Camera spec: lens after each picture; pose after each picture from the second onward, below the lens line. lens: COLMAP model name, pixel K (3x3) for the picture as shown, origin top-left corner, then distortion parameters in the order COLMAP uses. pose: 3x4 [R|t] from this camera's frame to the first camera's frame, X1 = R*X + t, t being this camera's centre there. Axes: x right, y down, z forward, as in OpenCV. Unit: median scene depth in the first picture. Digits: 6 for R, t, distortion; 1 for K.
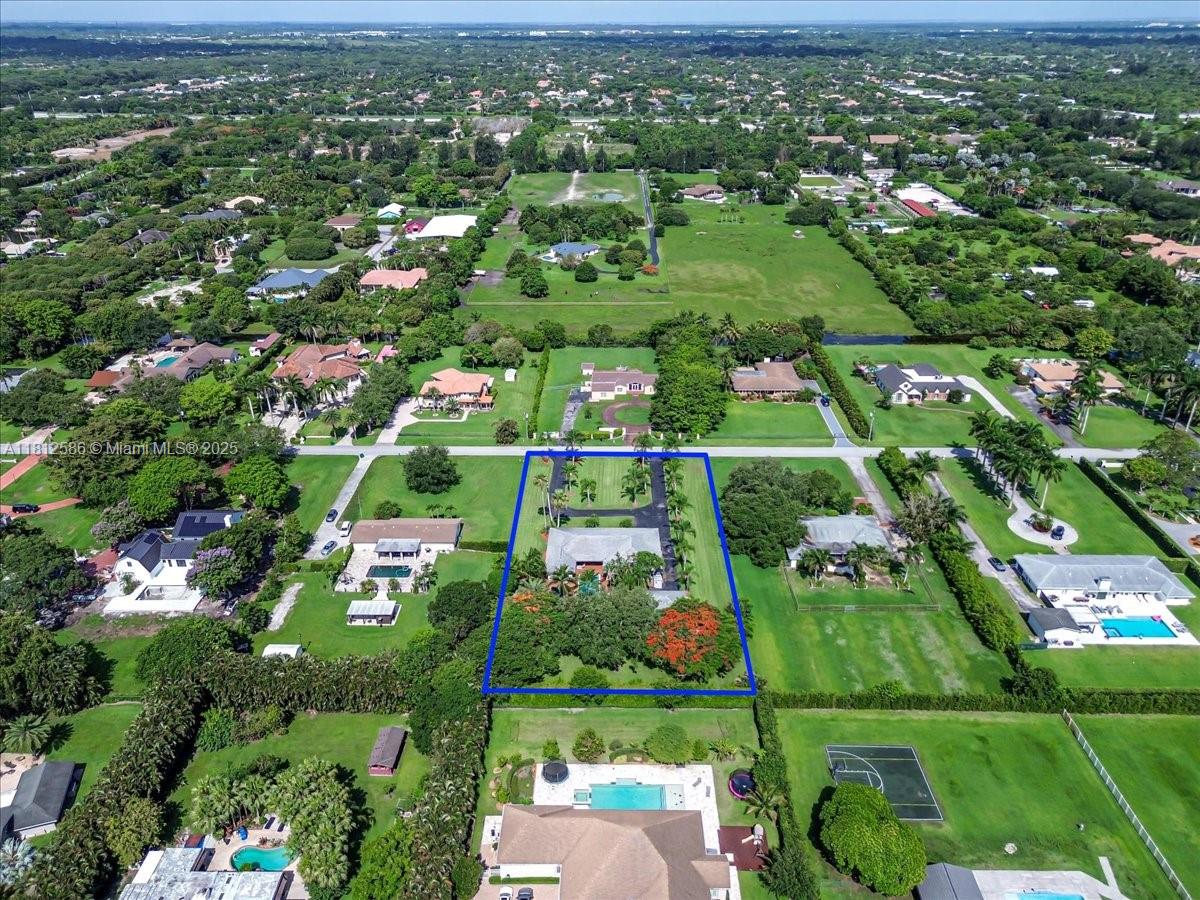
lens RADIAL K [[852.1, 0, 600.0], [0, 852.1, 450.0], [0, 0, 1]] dist [0.109000, -0.109325]
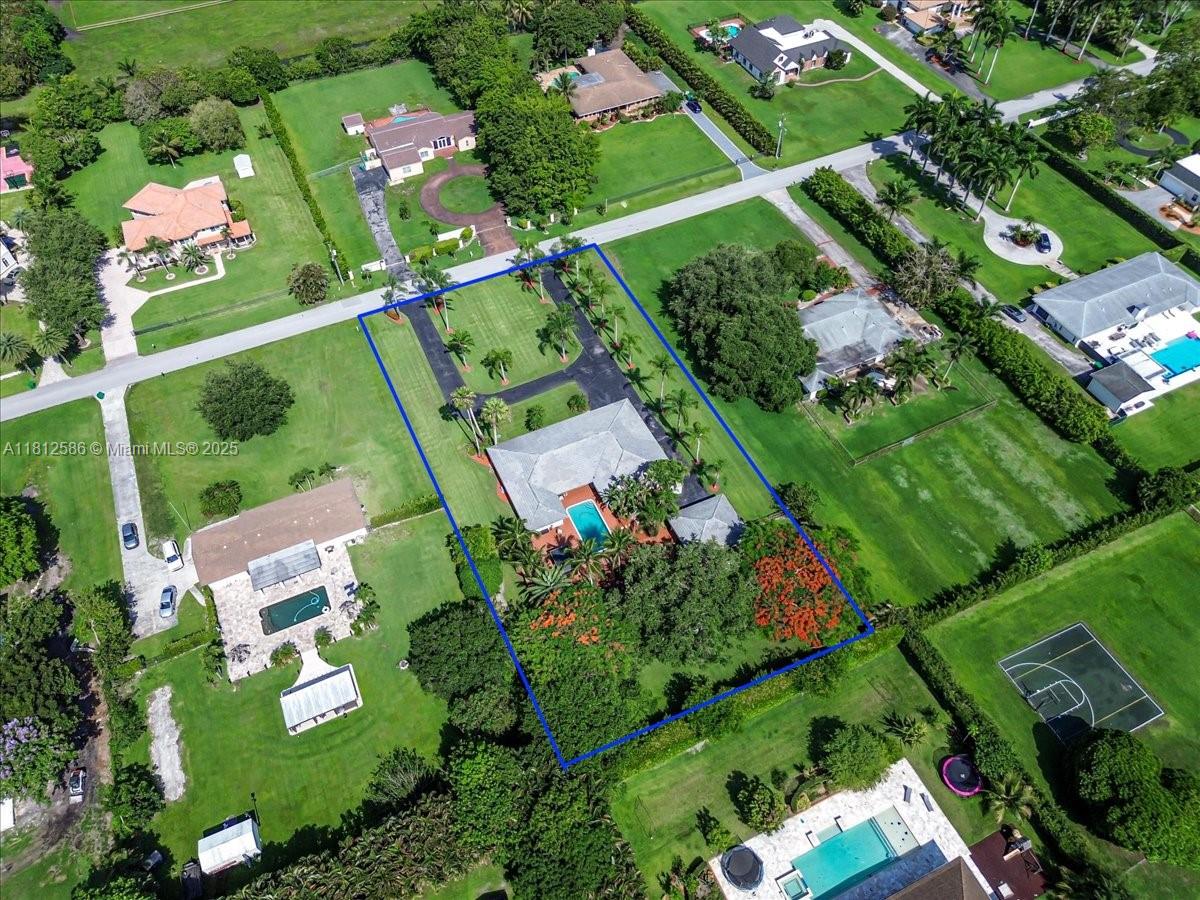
lens RADIAL K [[852.1, 0, 600.0], [0, 852.1, 450.0], [0, 0, 1]] dist [0.109000, -0.109325]
pose [[0.900396, -0.343606, 0.266877, -0.133890], [0.204406, 0.875583, 0.437690, -0.158643], [-0.384065, -0.339543, 0.858606, 0.308832]]
